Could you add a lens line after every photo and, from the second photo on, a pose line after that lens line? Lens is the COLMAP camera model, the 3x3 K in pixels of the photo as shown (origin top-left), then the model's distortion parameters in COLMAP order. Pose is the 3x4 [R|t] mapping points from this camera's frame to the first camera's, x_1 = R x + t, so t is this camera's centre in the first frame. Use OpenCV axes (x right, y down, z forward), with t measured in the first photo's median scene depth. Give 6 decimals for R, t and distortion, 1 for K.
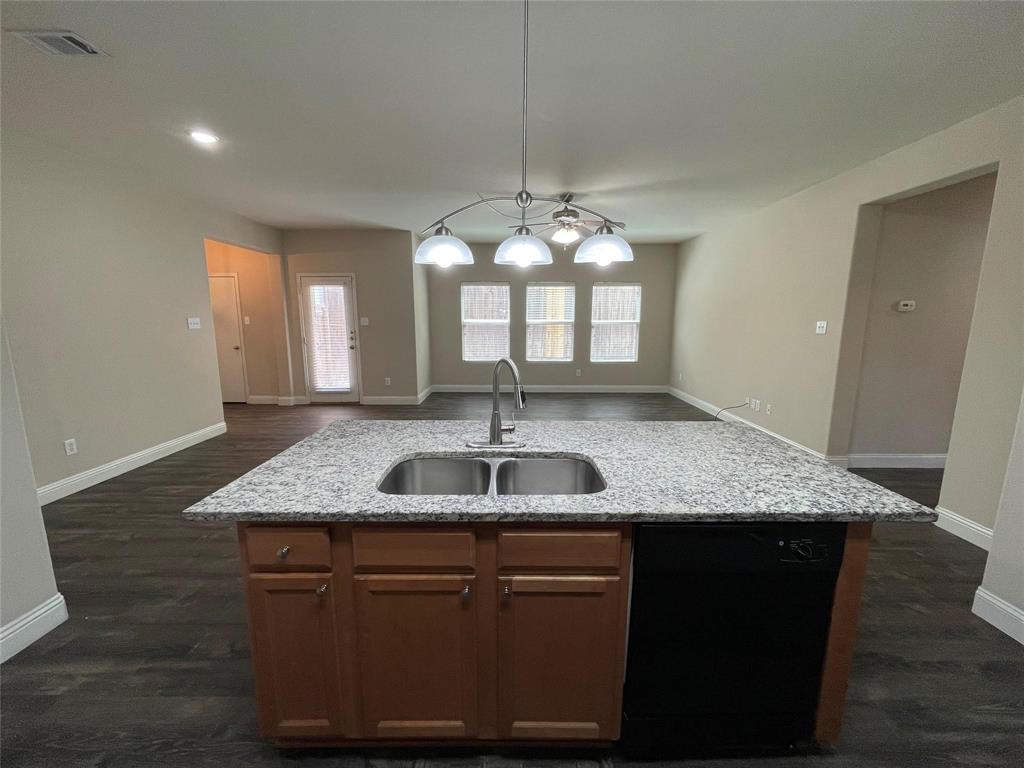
lens RADIAL K [[412.5, 0, 511.3], [0, 412.5, 383.7], [0, 0, 1]] dist [-0.002064, 0.000360]
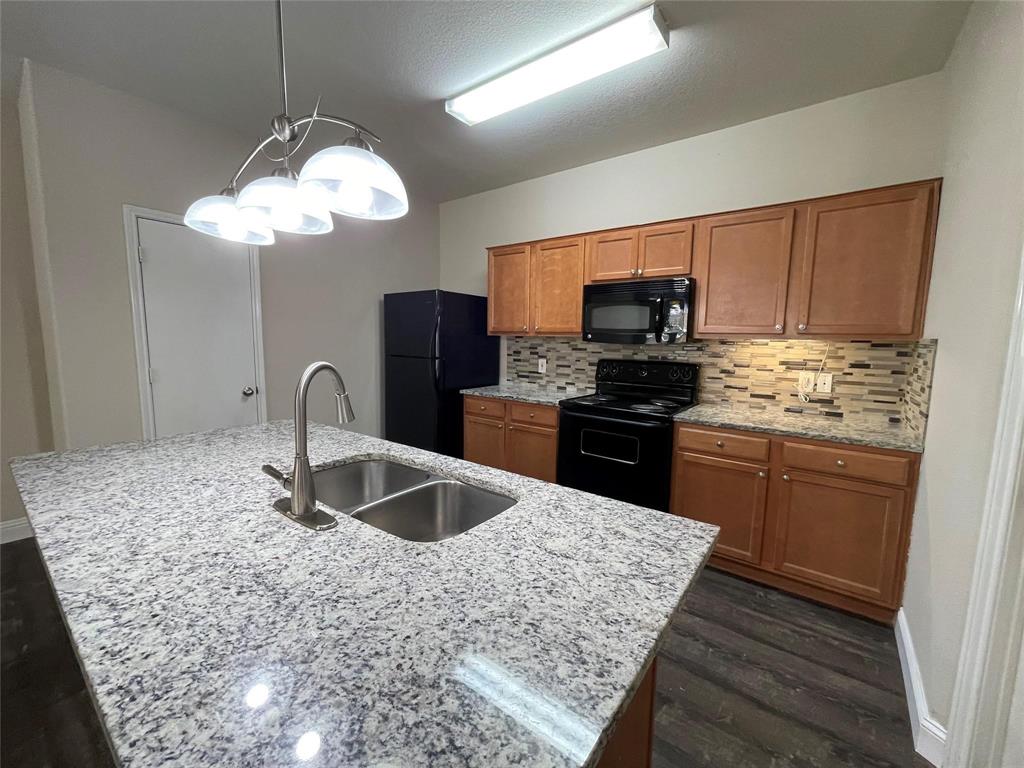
lens RADIAL K [[412.5, 0, 512.5], [0, 412.5, 383.7], [0, 0, 1]] dist [-0.002064, 0.000360]
pose [[-0.796859, -0.083170, 0.598413, -0.534600], [0.078549, 0.967811, 0.239108, -0.131242], [-0.599037, 0.237540, -0.764676, 1.055022]]
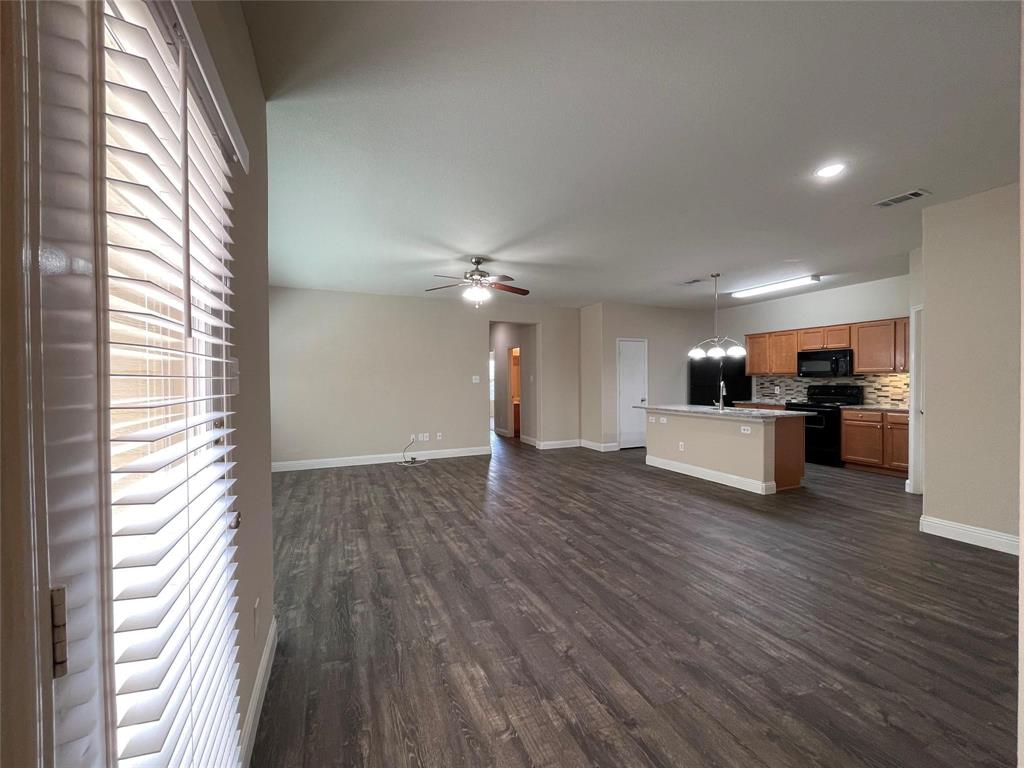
lens RADIAL K [[412.5, 0, 511.2], [0, 412.5, 384.0], [0, 0, 1]] dist [-0.002064, 0.000360]
pose [[-0.398762, -0.008117, 0.917018, -1.969719], [0.154871, 0.985002, 0.076064, -0.460482], [-0.903883, 0.172351, -0.391525, 3.140821]]
